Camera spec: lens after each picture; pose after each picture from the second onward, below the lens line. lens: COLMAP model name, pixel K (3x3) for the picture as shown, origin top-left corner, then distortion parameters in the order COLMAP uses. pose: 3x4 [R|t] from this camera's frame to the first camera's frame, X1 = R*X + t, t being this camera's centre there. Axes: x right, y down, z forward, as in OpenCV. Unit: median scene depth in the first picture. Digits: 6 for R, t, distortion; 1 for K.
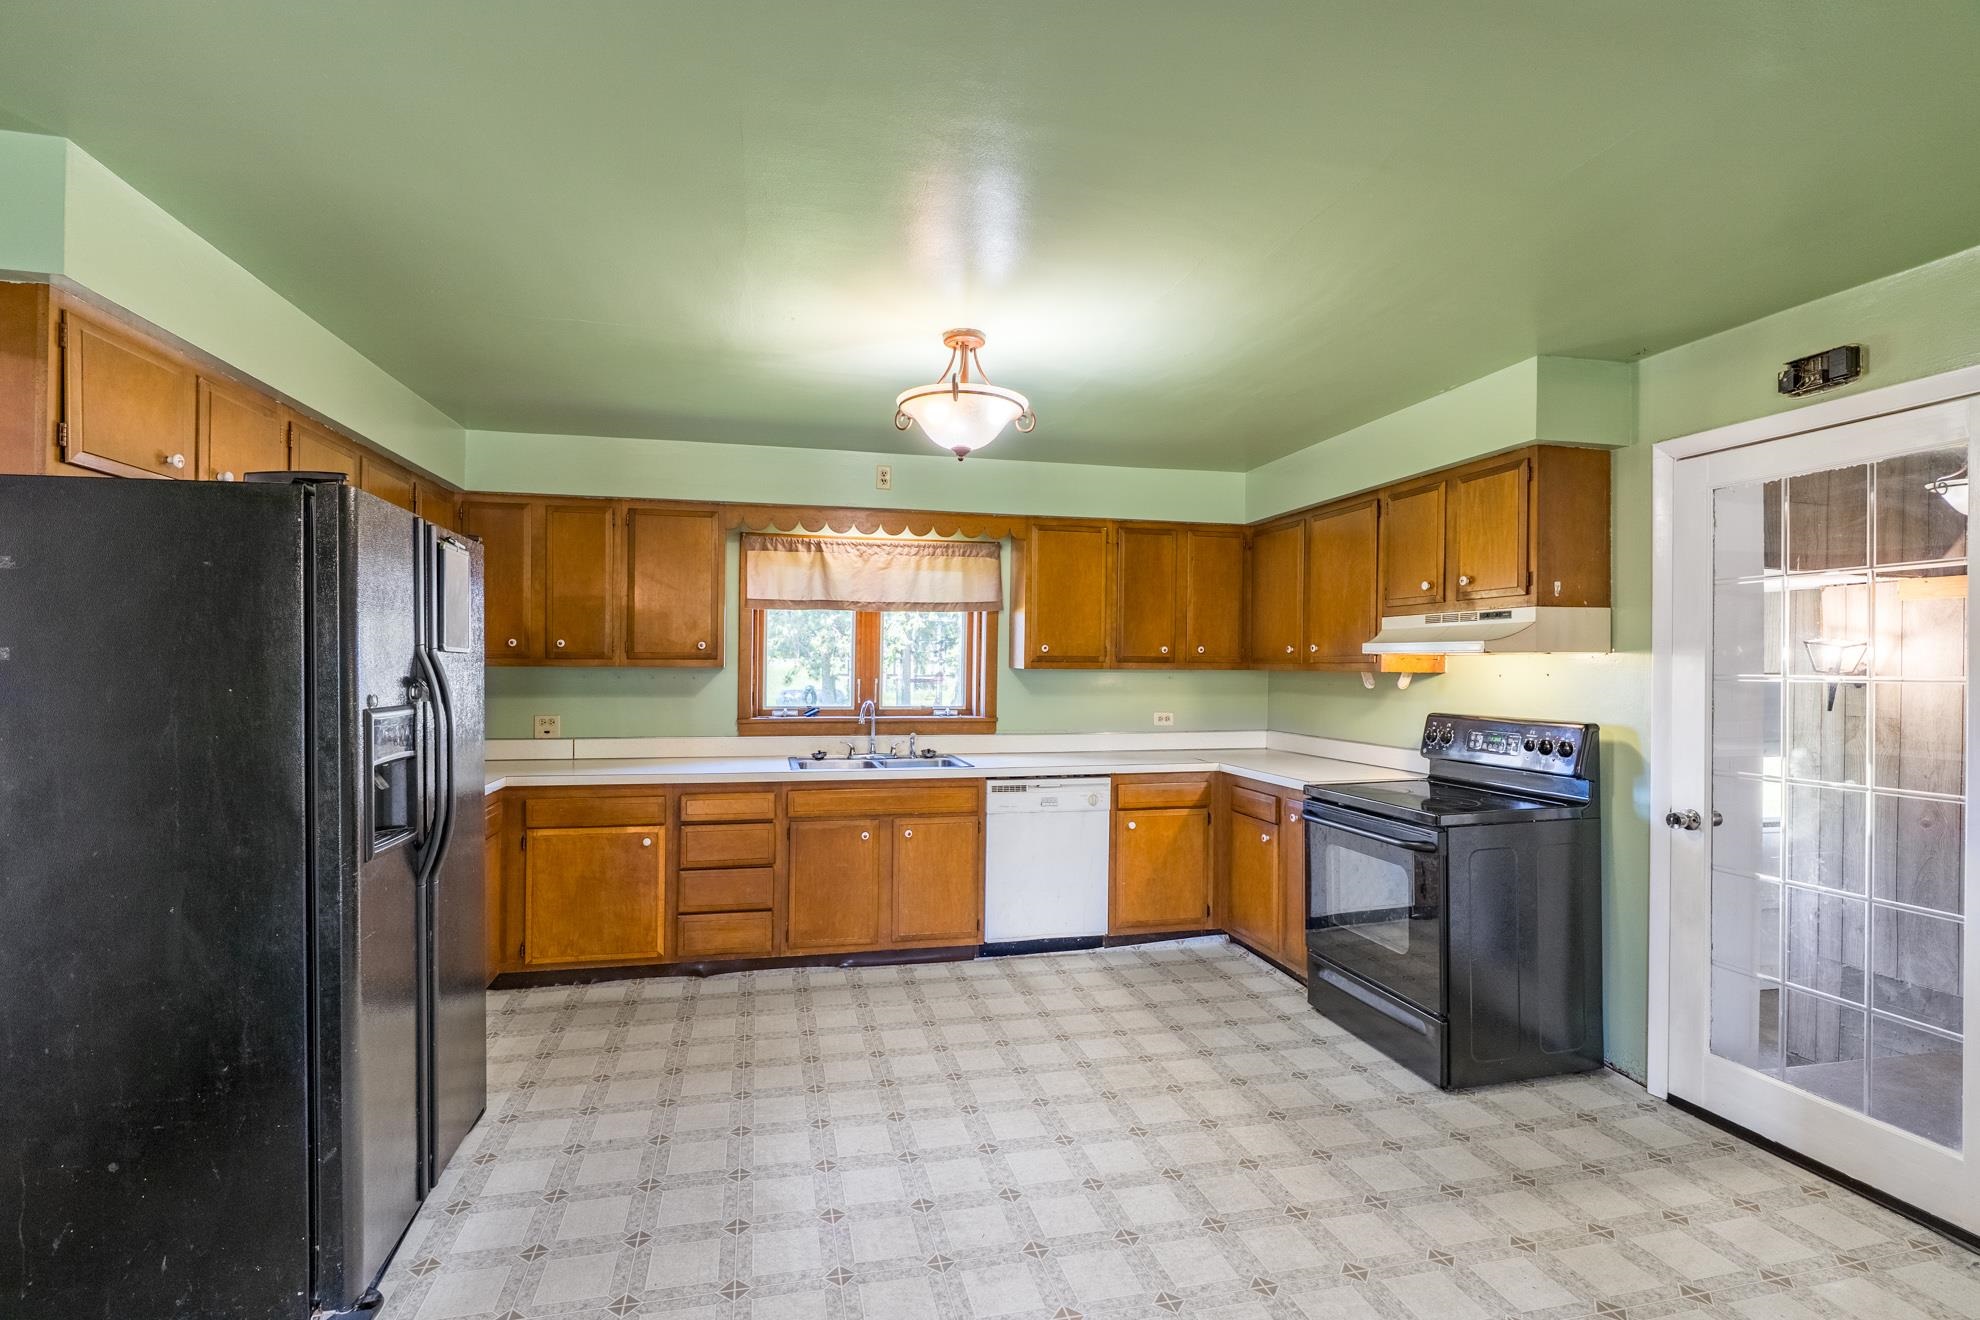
lens RADIAL K [[900.7, 0, 963.6], [0, 900.7, 663.8], [0, 0, 1]] dist [-0.006819, 0.002953]
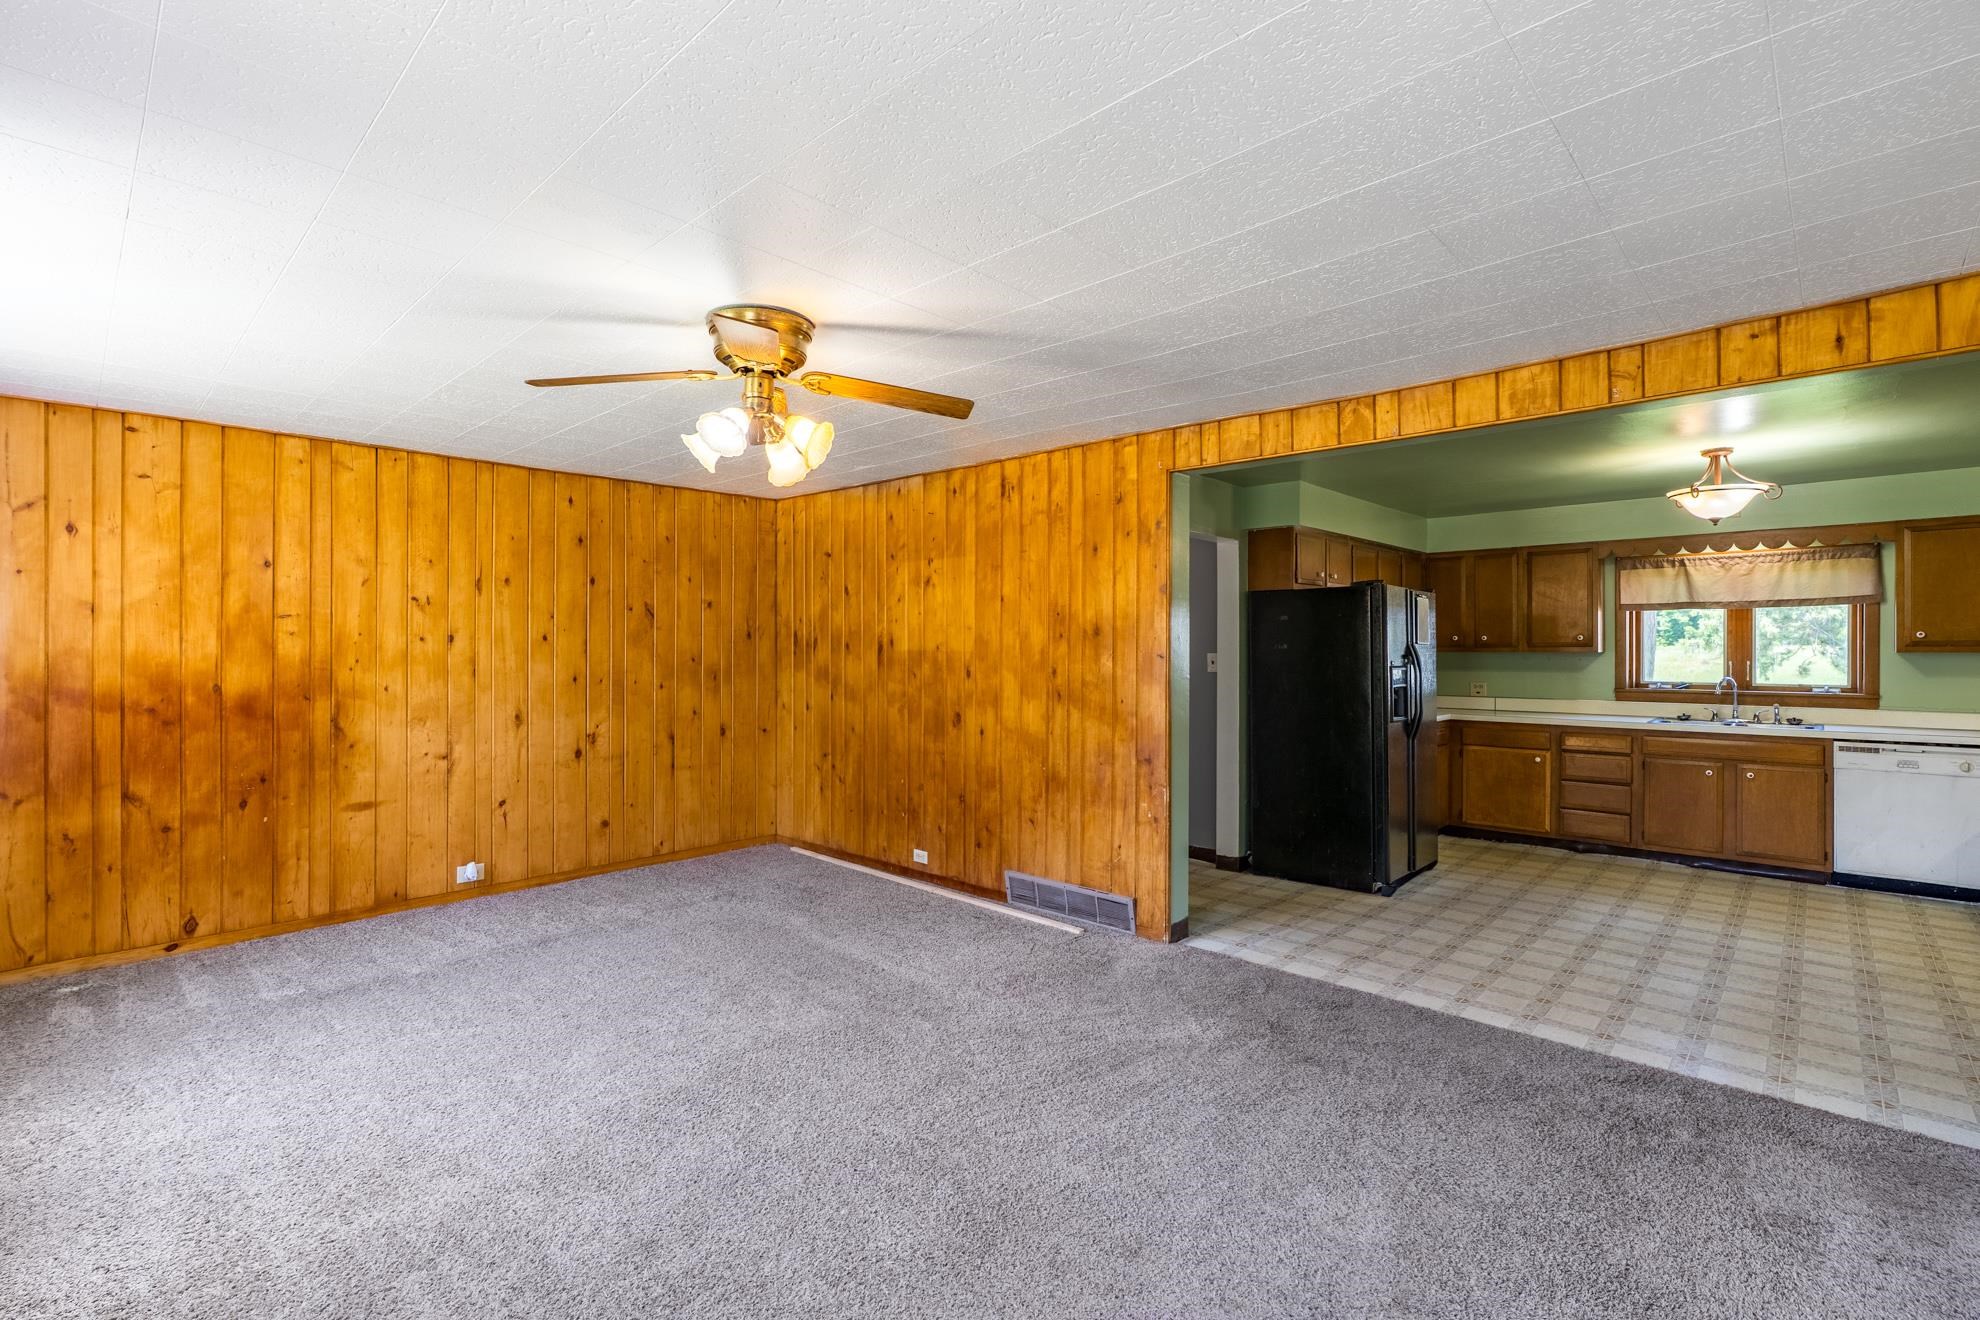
lens RADIAL K [[900.7, 0, 981.0], [0, 900.7, 647.6], [0, 0, 1]] dist [-0.006819, 0.002953]
pose [[0.561223, -0.009333, -0.827612, 0.437589], [0.003299, 0.999954, -0.009040, 0.007077], [0.827658, 0.002344, 0.561228, -0.759871]]
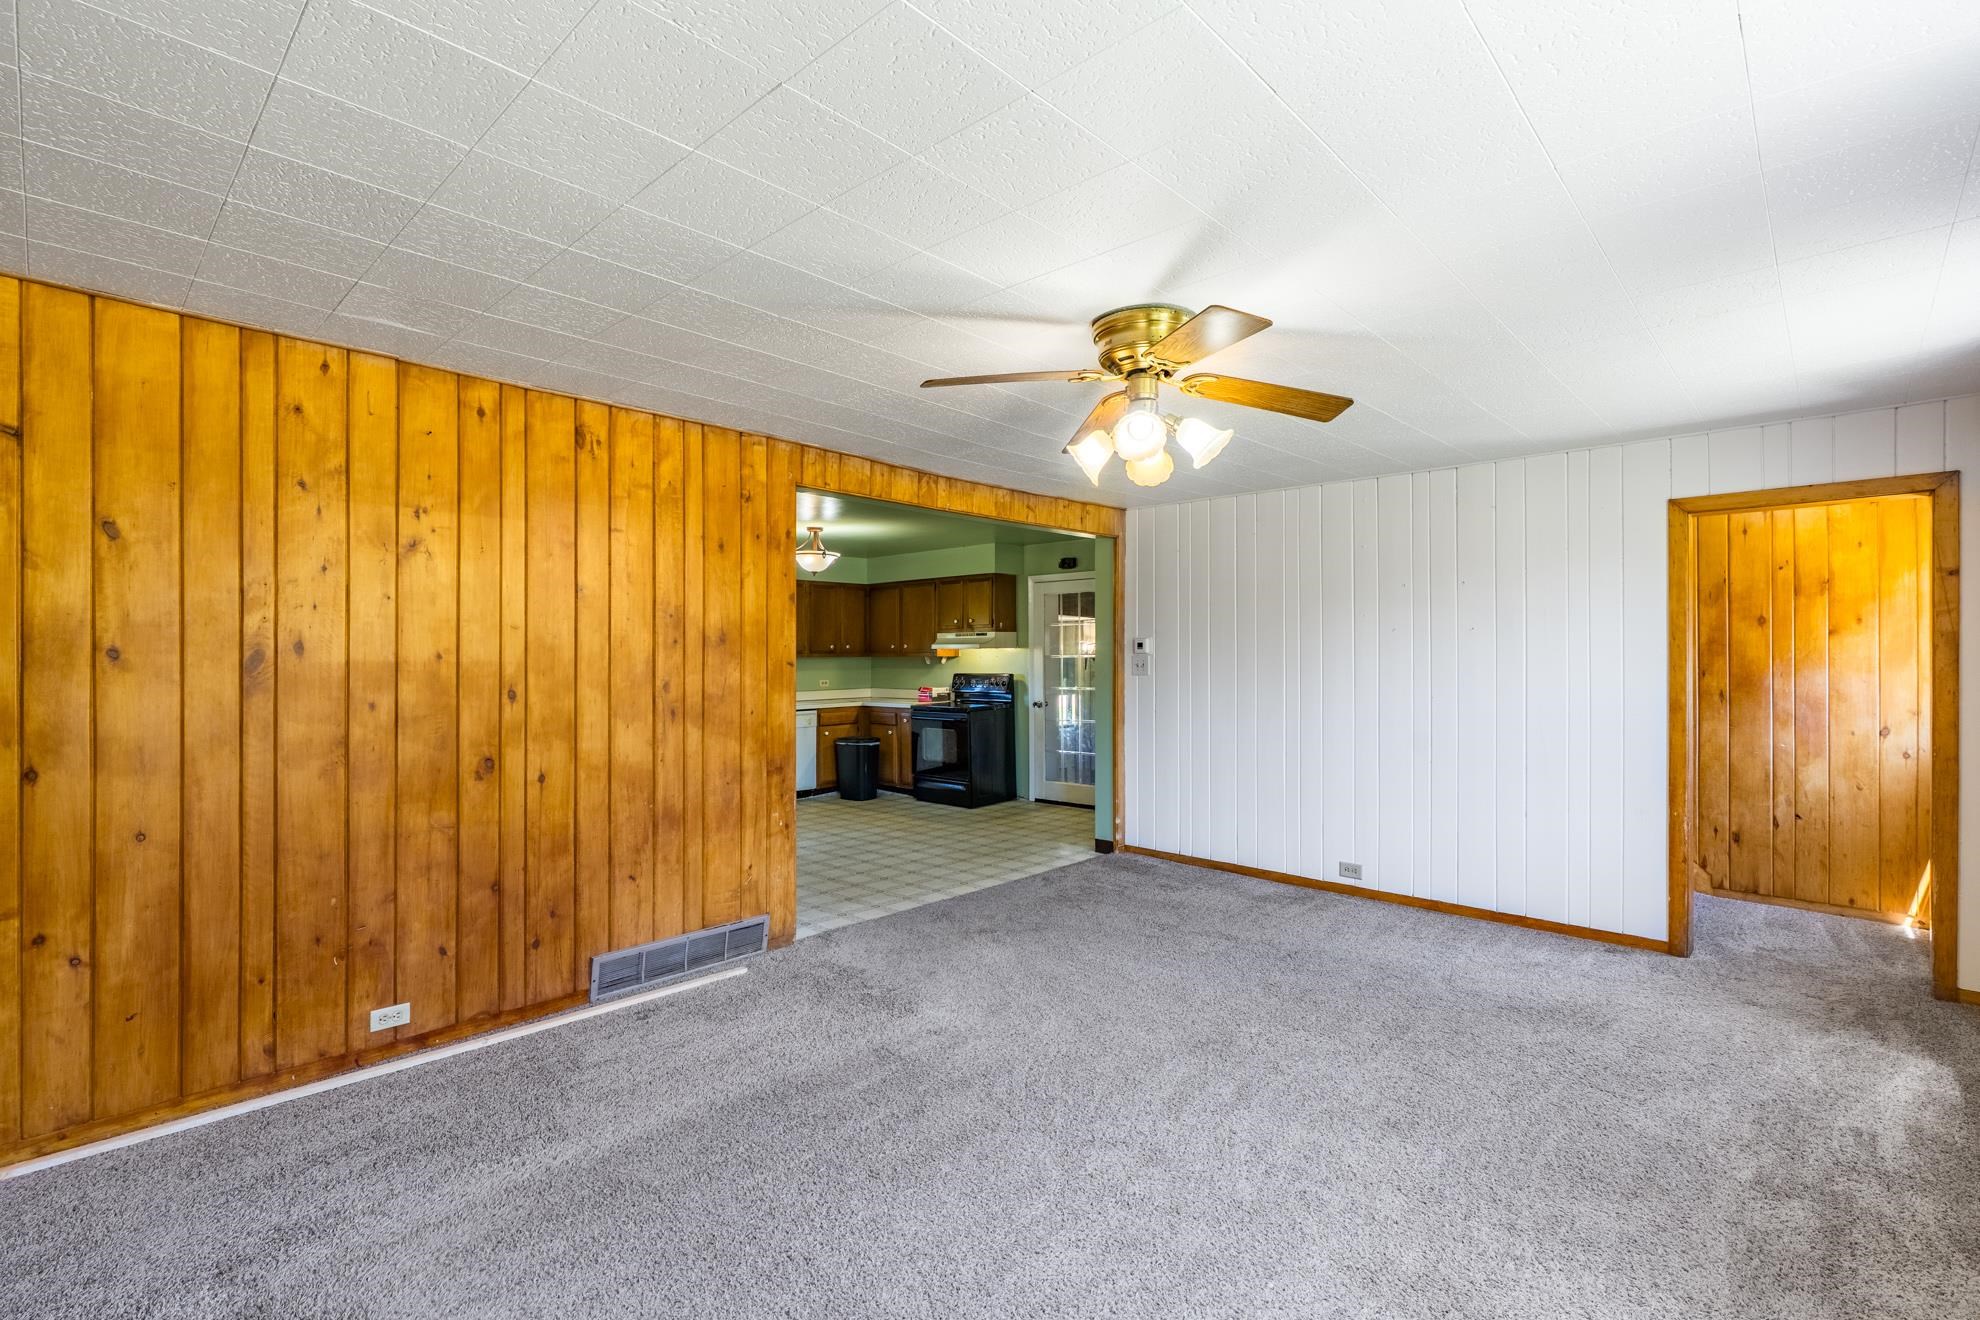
lens RADIAL K [[900.7, 0, 964.9], [0, 900.7, 656.1], [0, 0, 1]] dist [-0.006819, 0.002953]
pose [[0.834893, -0.013020, 0.550258, -0.773651], [0.011514, 0.999915, 0.006190, -0.005753], [-0.550291, 0.001168, 0.834972, -1.012457]]
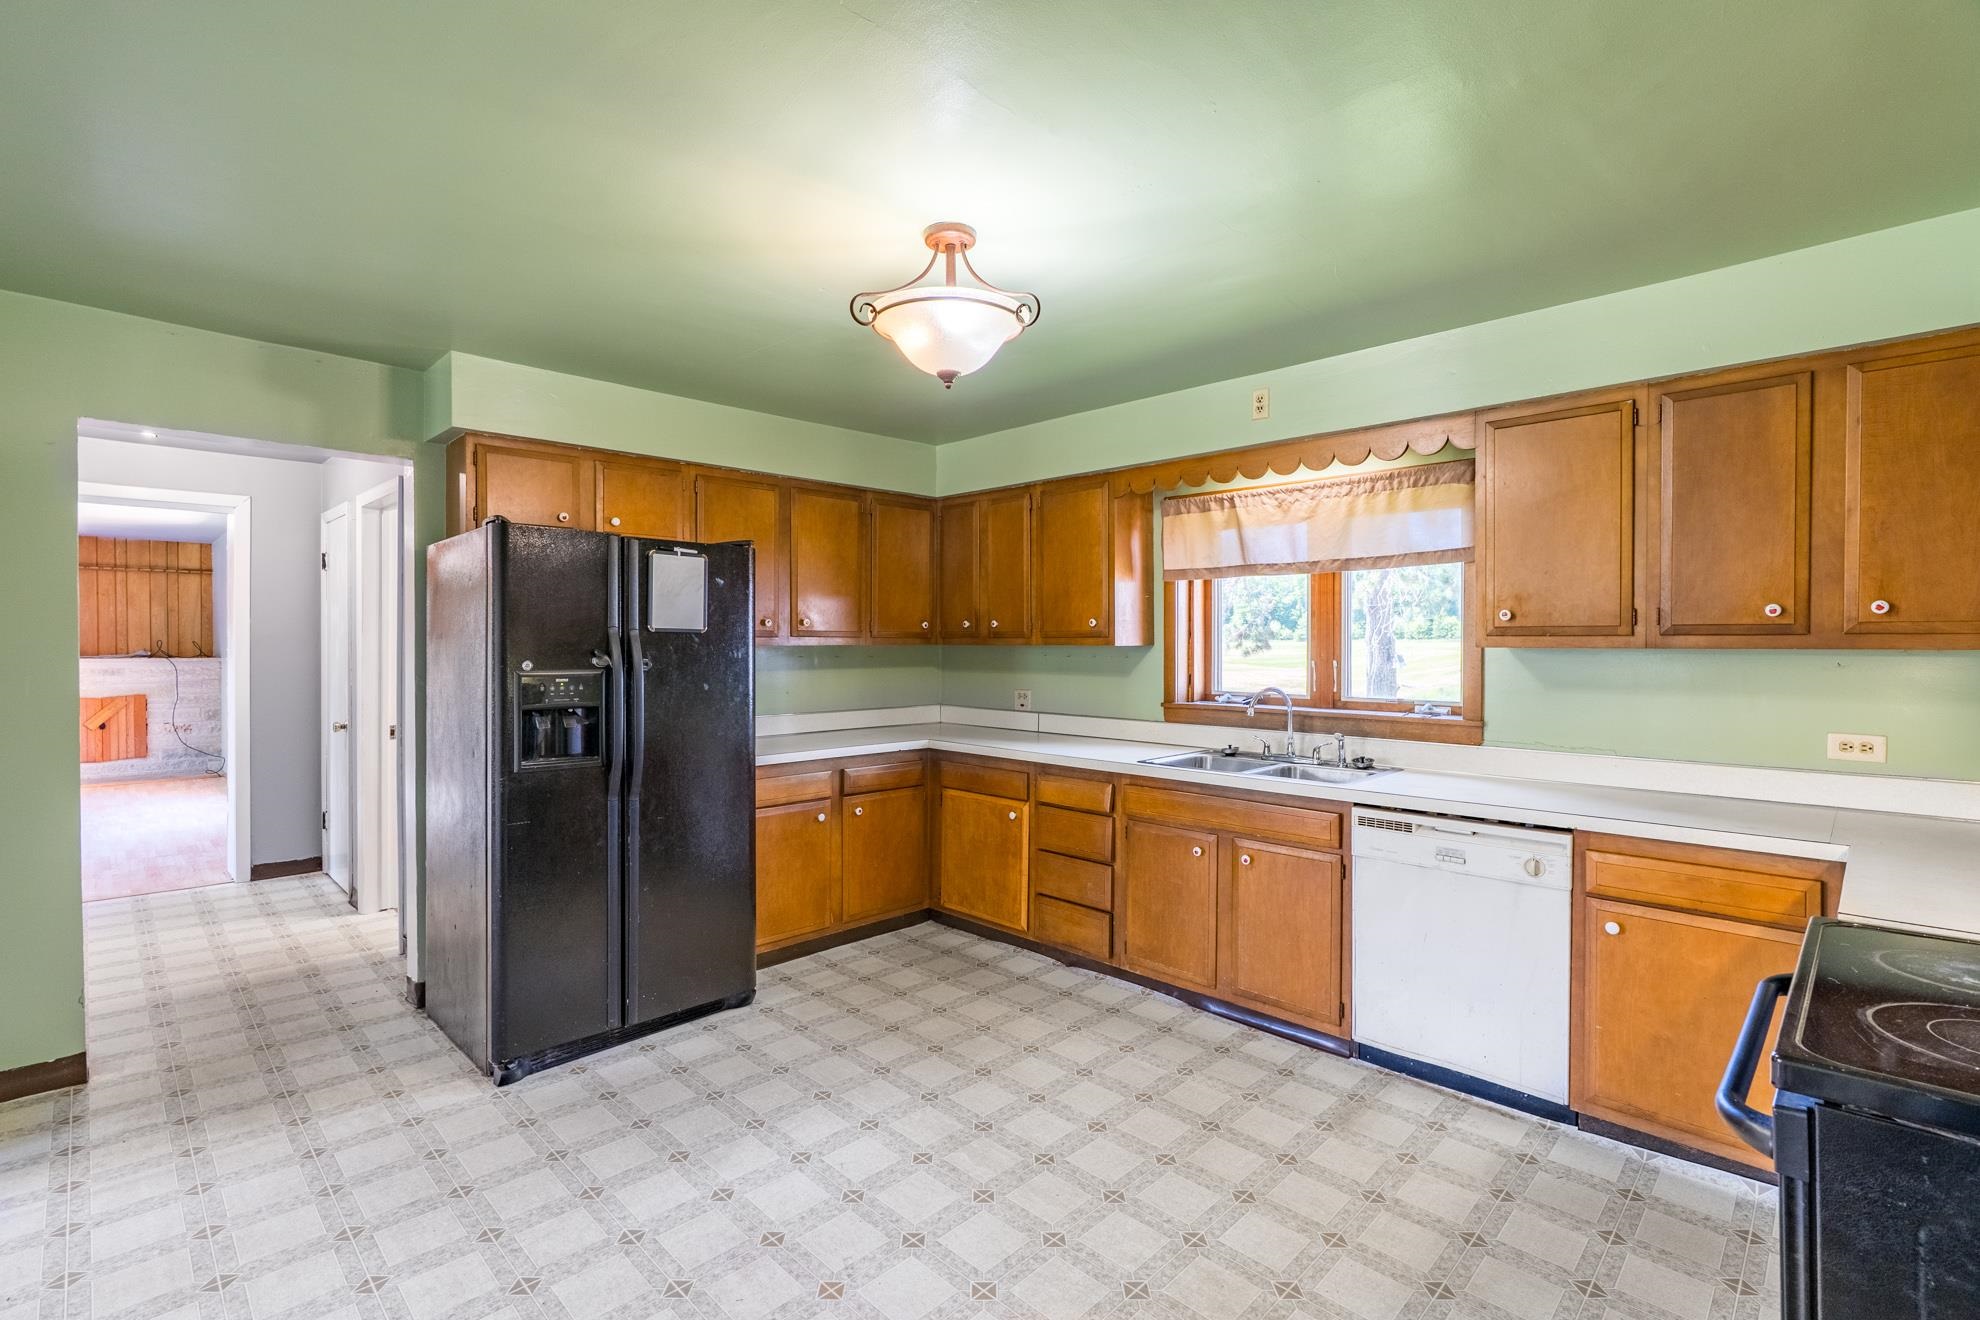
lens RADIAL K [[900.7, 0, 987.1], [0, 900.7, 648.3], [0, 0, 1]] dist [-0.006819, 0.002953]
pose [[0.538062, -0.000749, -0.842905, 0.510101], [0.002551, 0.999996, 0.000740, 0.005700], [0.842901, -0.002549, 0.538062, 0.428772]]
